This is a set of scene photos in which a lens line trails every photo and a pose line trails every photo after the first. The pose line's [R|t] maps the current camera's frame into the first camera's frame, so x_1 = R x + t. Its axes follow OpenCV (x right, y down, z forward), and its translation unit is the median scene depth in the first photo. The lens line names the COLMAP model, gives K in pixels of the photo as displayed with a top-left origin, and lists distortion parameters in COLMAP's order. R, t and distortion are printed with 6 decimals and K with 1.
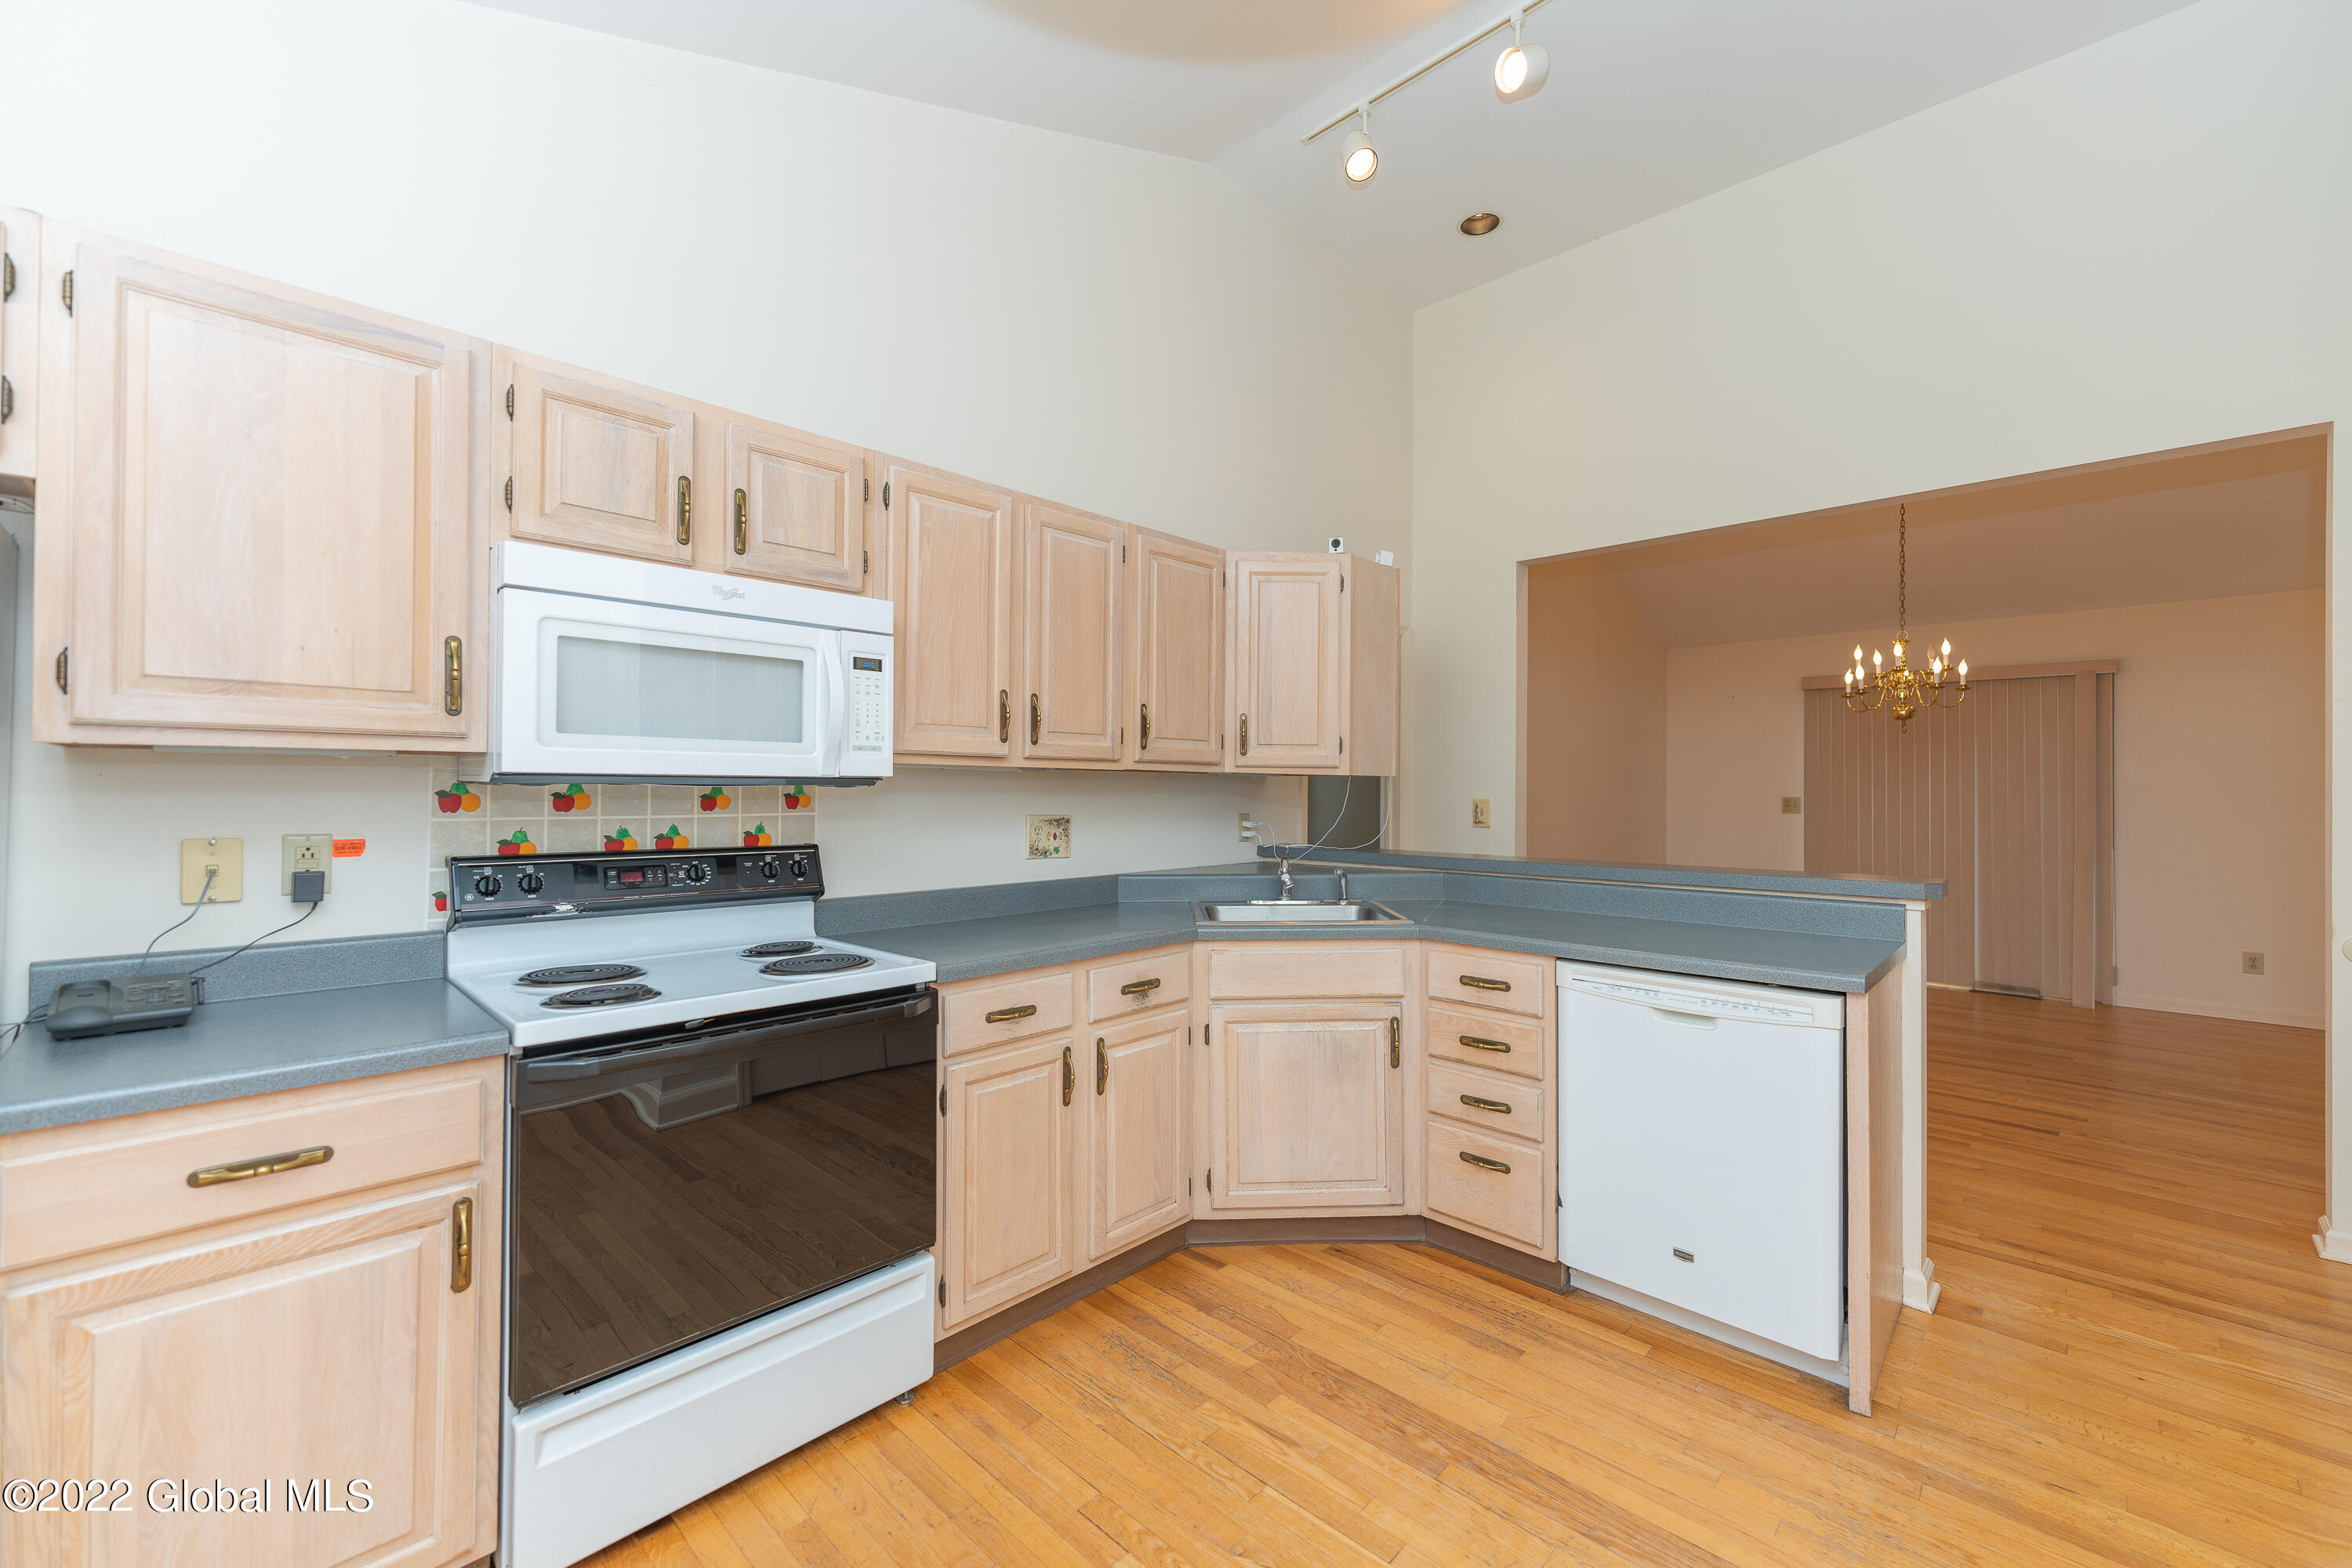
lens RADIAL K [[937.8, 0, 1177.4], [0, 937.8, 782.3], [0, 0, 1]] dist [0.002050, -0.000224]
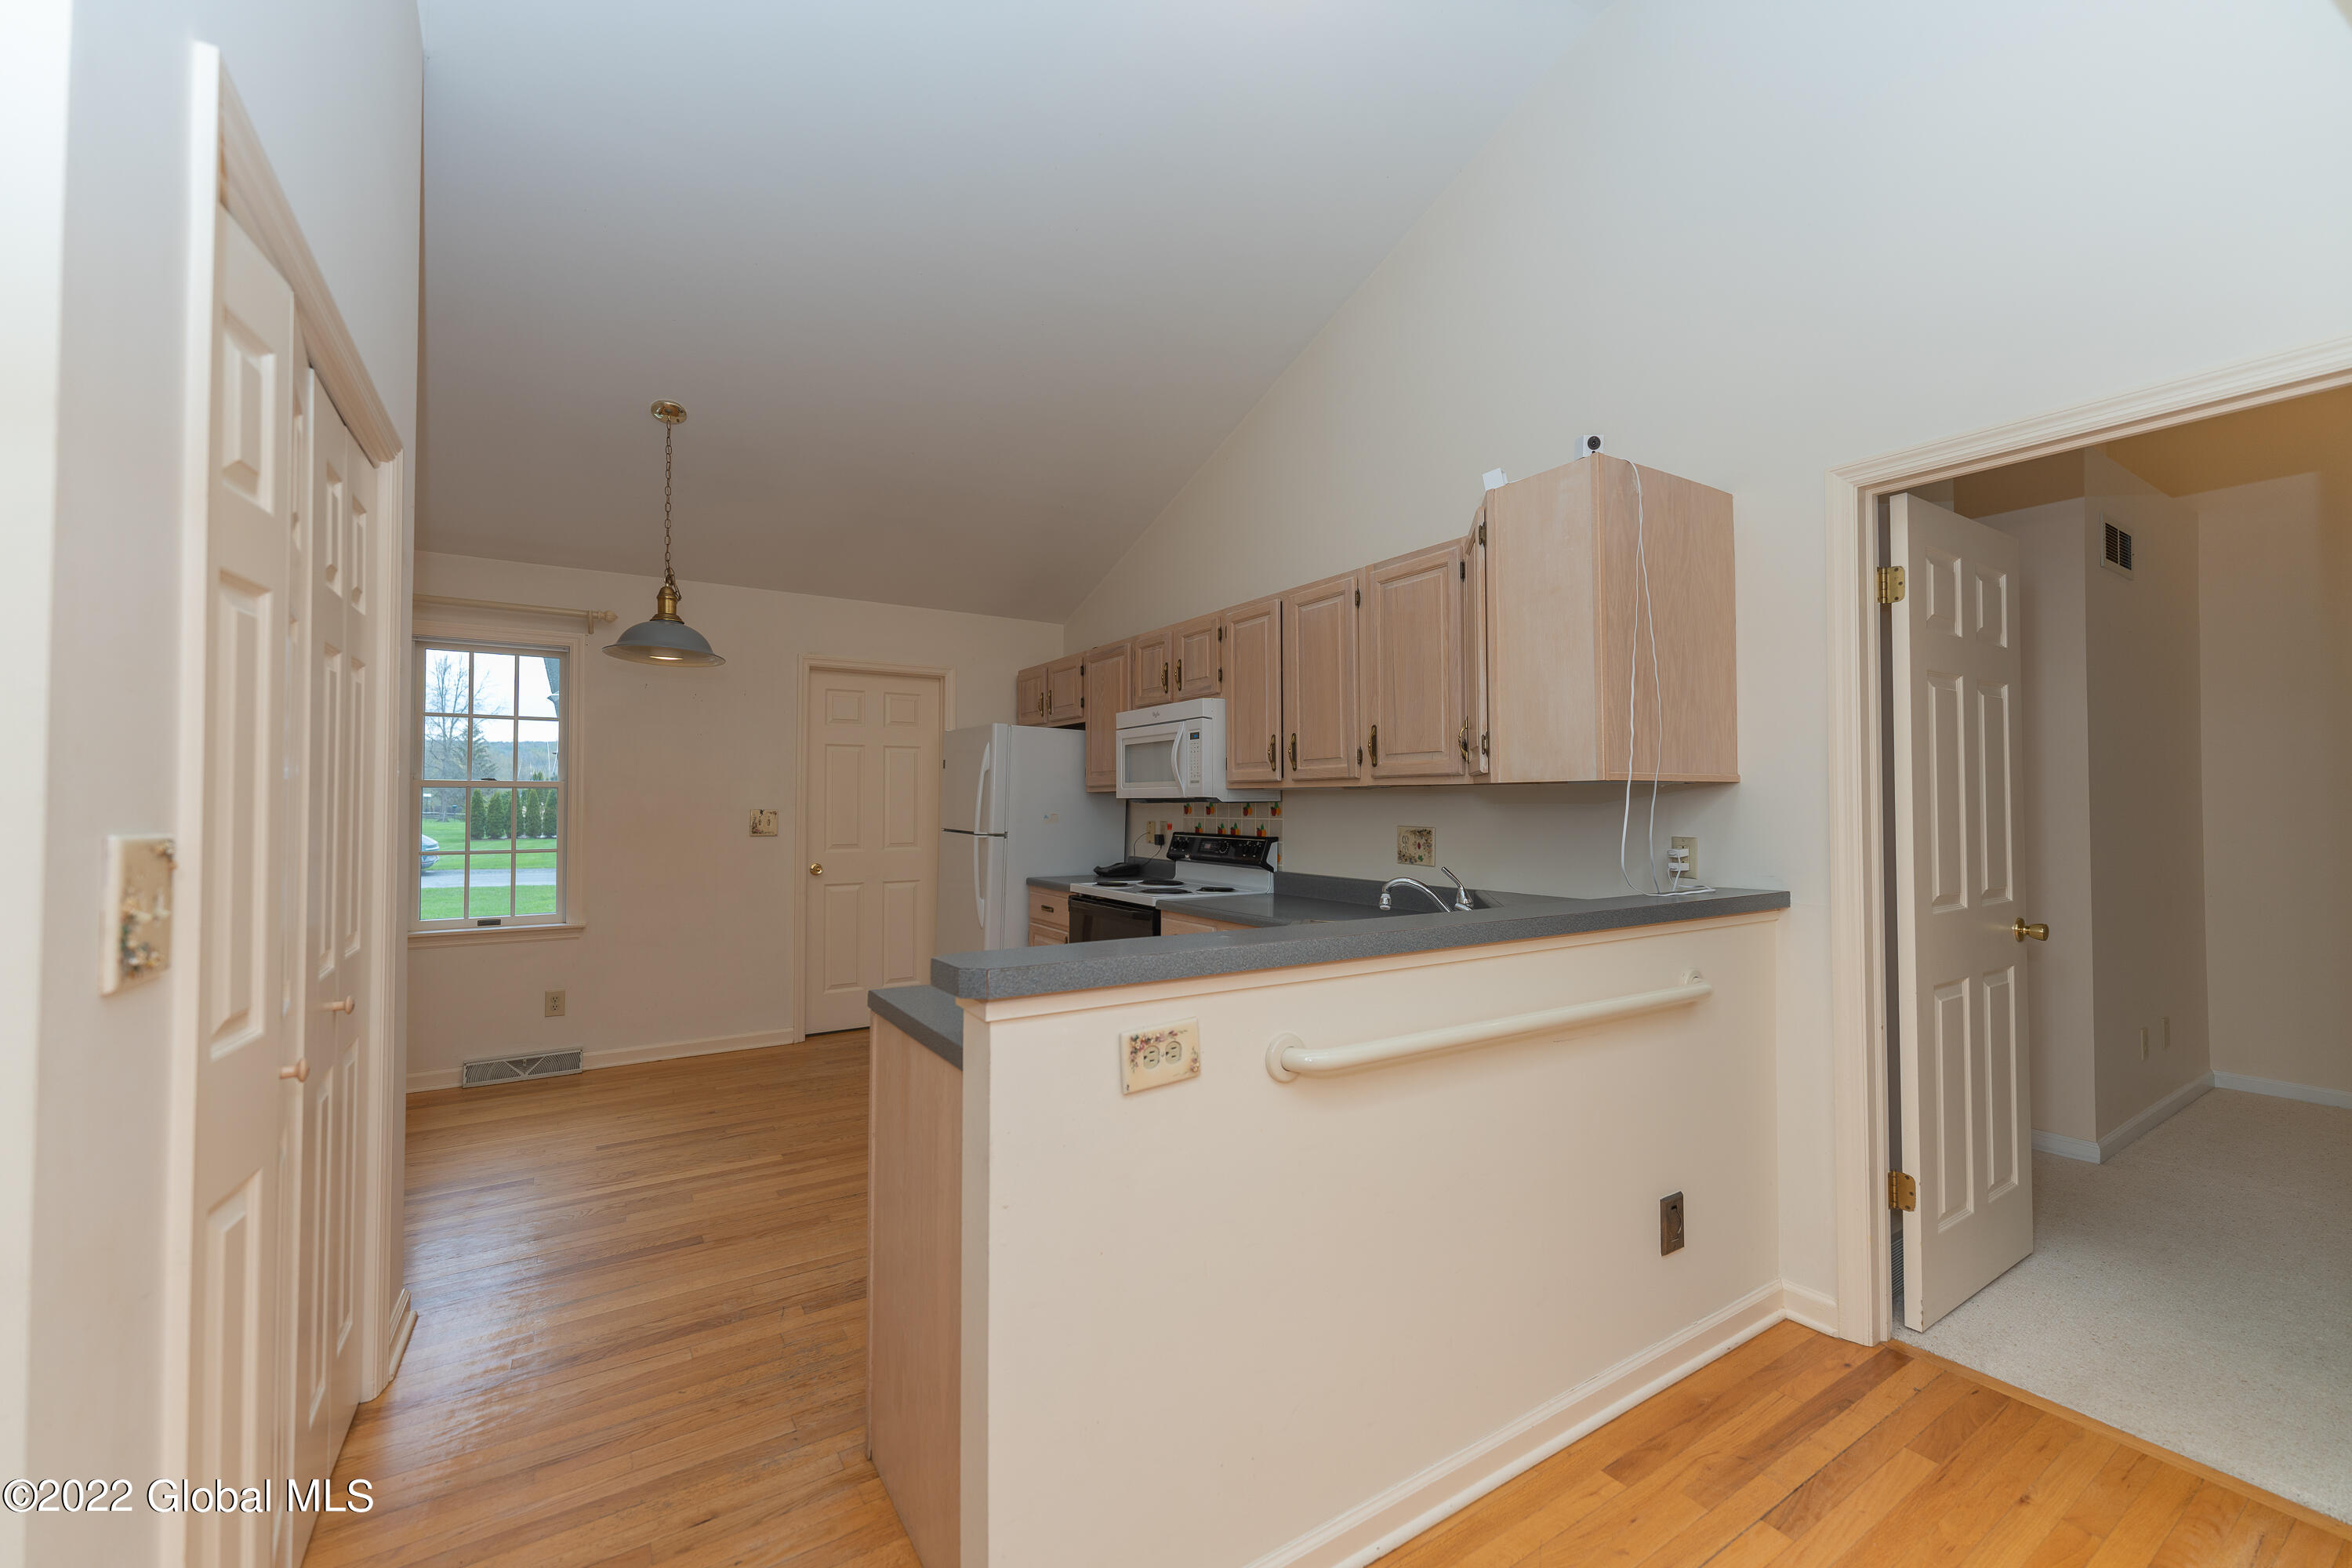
lens RADIAL K [[937.8, 0, 1180.8], [0, 937.8, 784.9], [0, 0, 1]] dist [0.002050, -0.000224]
pose [[-0.227427, -0.023945, -0.973501, 1.312729], [0.007361, 0.999627, -0.026307, 0.015972], [0.973767, -0.013149, -0.227166, 1.252507]]
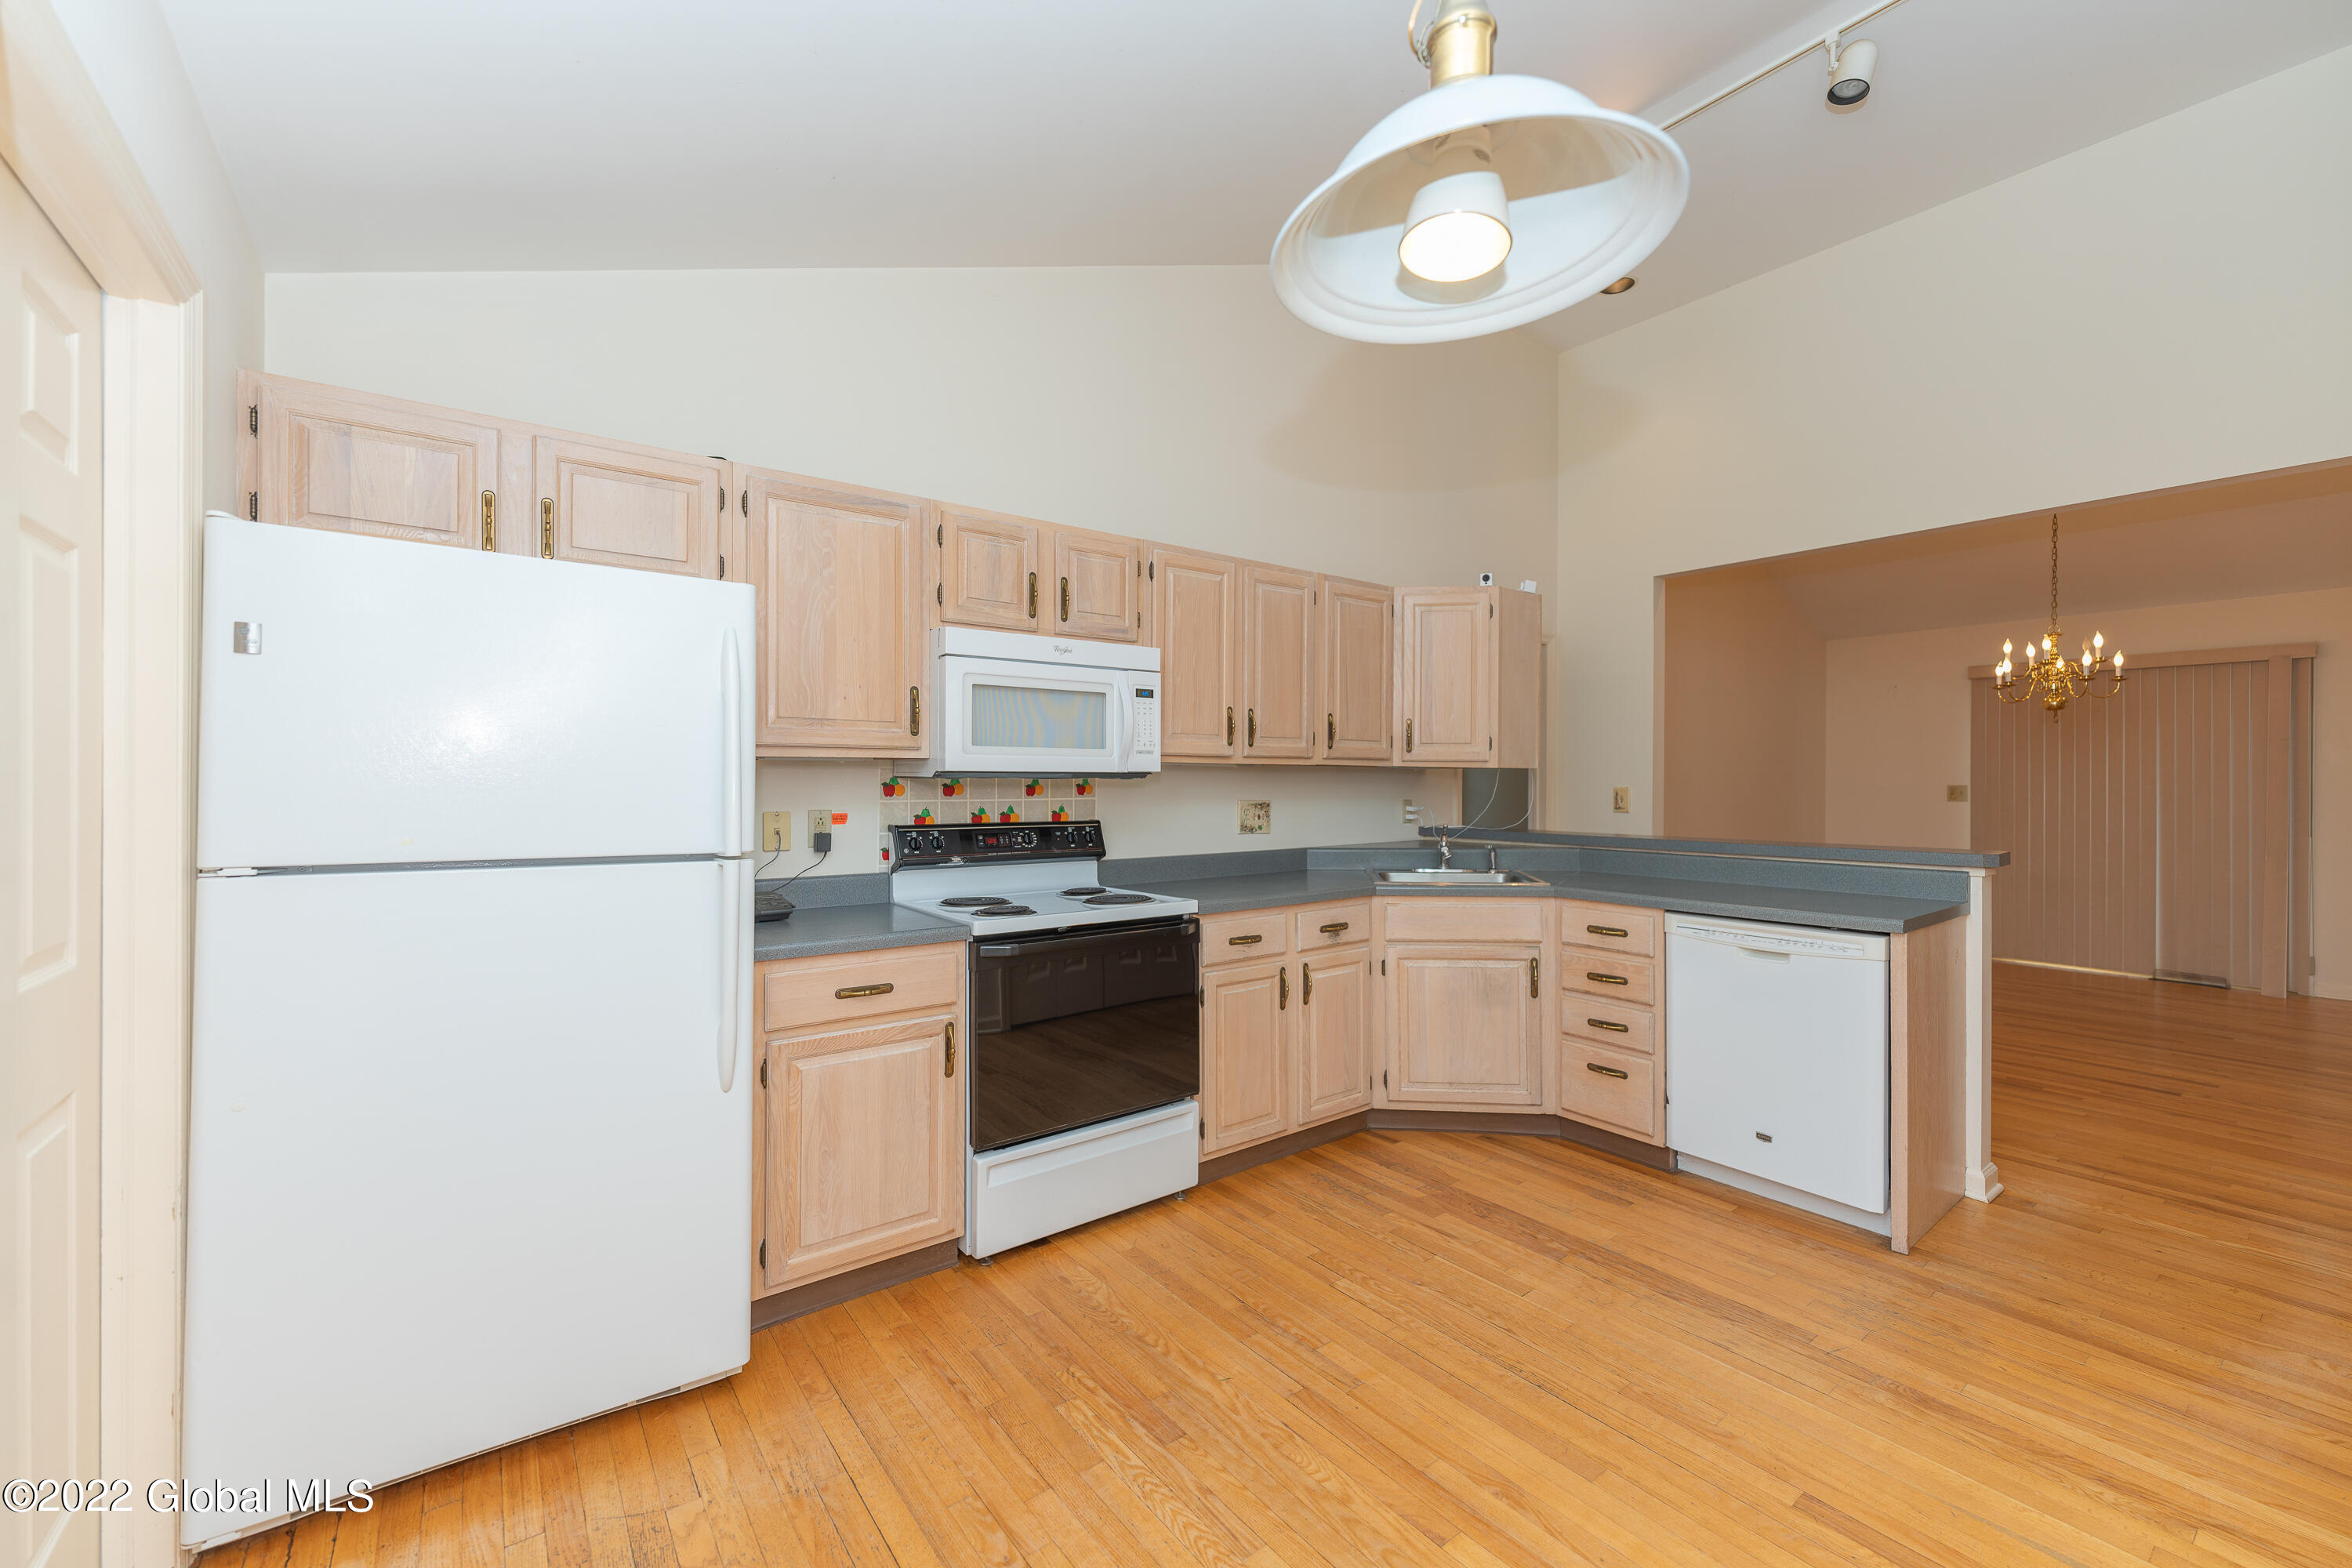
lens RADIAL K [[937.8, 0, 1177.9], [0, 937.8, 780.1], [0, 0, 1]] dist [0.002050, -0.000224]
pose [[0.988087, -0.003742, -0.153853, -0.054562], [0.004884, 0.999963, 0.007046, -0.002811], [0.153821, -0.007714, 0.988069, -0.367106]]
